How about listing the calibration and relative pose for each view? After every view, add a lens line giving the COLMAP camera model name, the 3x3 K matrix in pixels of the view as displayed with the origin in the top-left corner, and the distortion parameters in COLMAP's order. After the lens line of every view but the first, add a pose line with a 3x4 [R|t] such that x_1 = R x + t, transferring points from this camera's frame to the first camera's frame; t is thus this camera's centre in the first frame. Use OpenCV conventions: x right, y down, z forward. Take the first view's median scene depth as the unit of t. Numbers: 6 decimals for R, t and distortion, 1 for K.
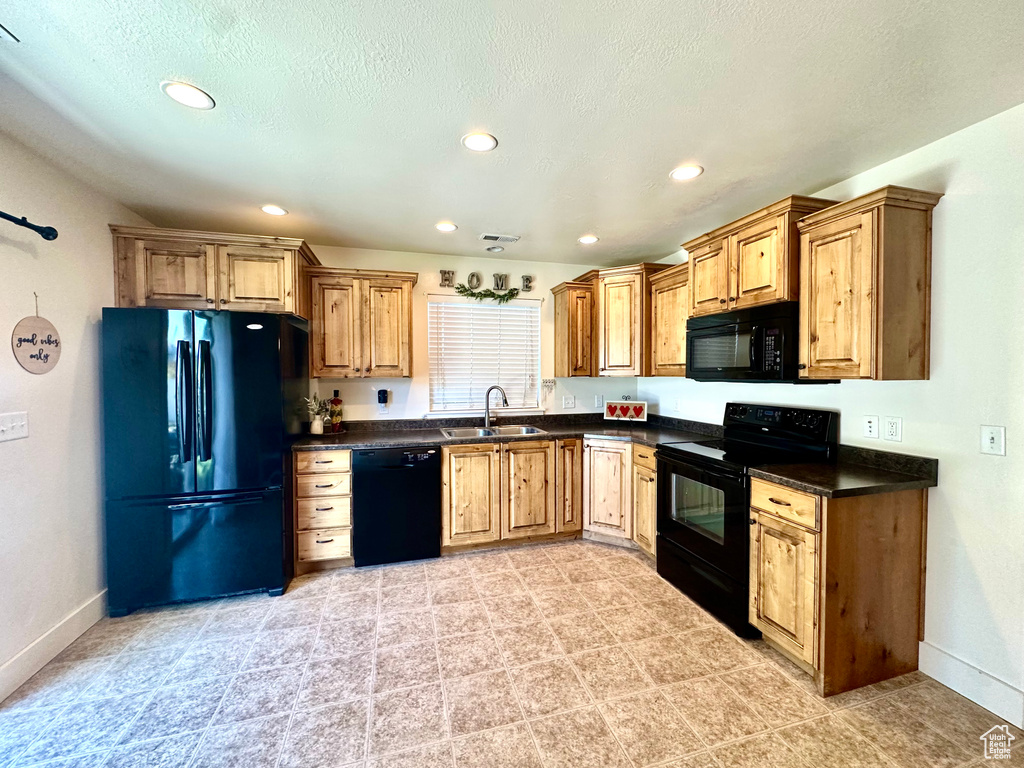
lens RADIAL K [[411.7, 0, 512.0], [0, 411.7, 384.0], [0, 0, 1]] dist [0.006689, 0.000138]
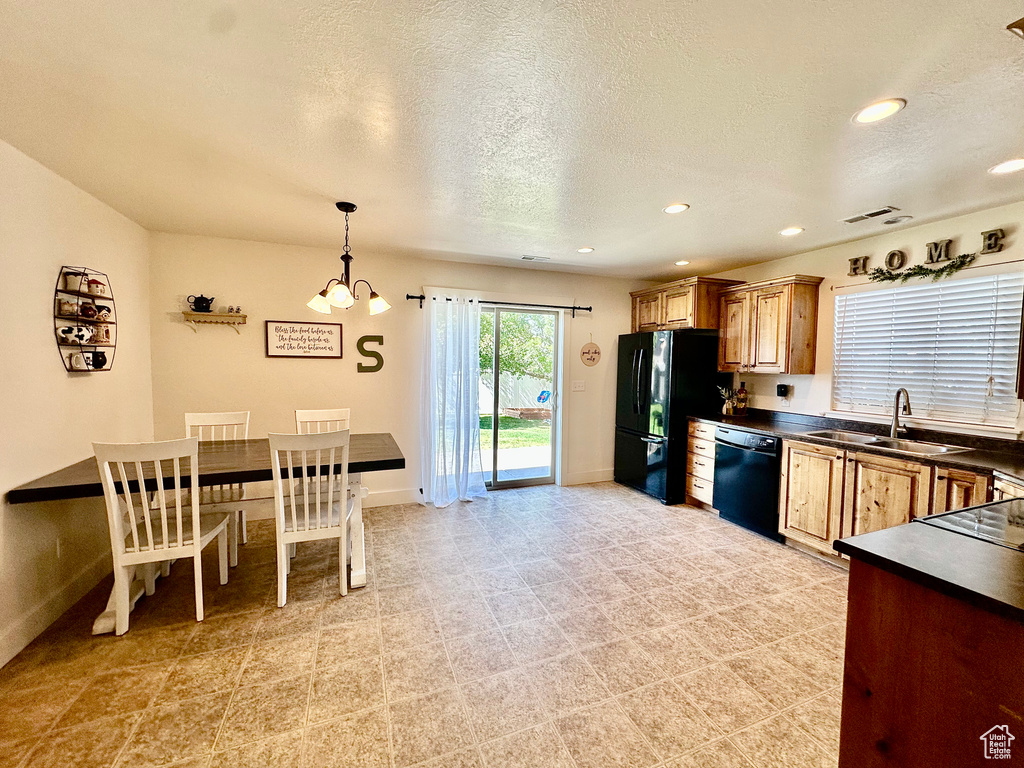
lens RADIAL K [[418.0, 0, 512.0], [0, 418.0, 384.0], [0, 0, 1]] dist [-0.001340, -0.000002]
pose [[0.092255, 0.059447, -0.993959, 0.829192], [-0.035258, 0.997785, 0.056403, -0.027193], [0.995111, 0.029841, 0.094146, 0.196496]]
